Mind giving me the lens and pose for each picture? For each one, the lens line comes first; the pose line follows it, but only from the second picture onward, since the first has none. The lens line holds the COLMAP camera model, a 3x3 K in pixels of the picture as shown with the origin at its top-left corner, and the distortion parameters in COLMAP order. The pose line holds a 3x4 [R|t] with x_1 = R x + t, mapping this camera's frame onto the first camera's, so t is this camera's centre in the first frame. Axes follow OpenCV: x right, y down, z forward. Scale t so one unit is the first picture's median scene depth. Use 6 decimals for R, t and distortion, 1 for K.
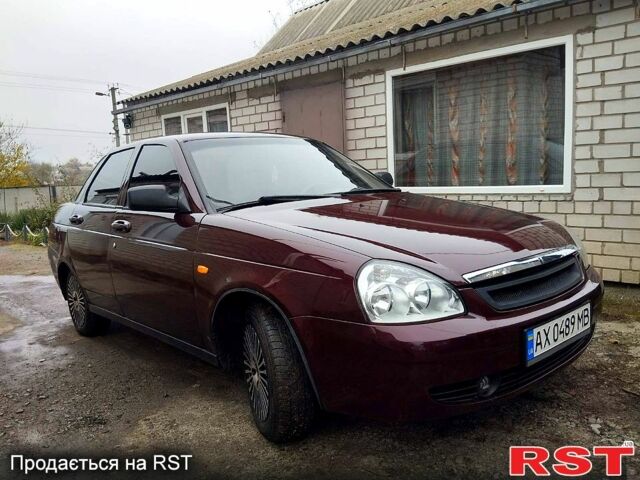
lens RADIAL K [[535.3, 0, 320.0], [0, 535.3, 240.0], [0, 0, 1]] dist [0.091781, -0.185536]
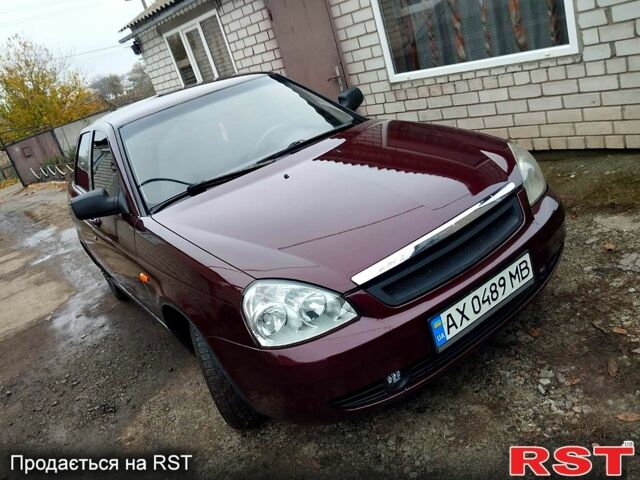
lens RADIAL K [[537.6, 0, 315.3], [0, 537.6, 240.1], [0, 0, 1]] dist [0.095613, -0.182724]
pose [[0.961389, -0.180962, -0.207325, 0.195452], [0.229419, 0.943106, 0.240659, -0.113254], [0.151979, -0.278932, 0.948209, 0.053364]]
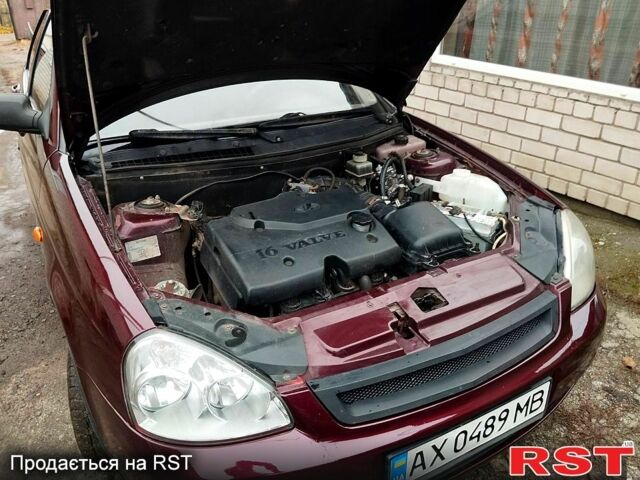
lens RADIAL K [[535.3, 0, 320.0], [0, 535.3, 240.0], [0, 0, 1]] dist [0.091781, -0.185536]
pose [[0.977387, 0.132247, -0.165002, 0.176567], [-0.068780, 0.936694, 0.343327, -0.136070], [0.199960, -0.324214, 0.924609, 0.226709]]
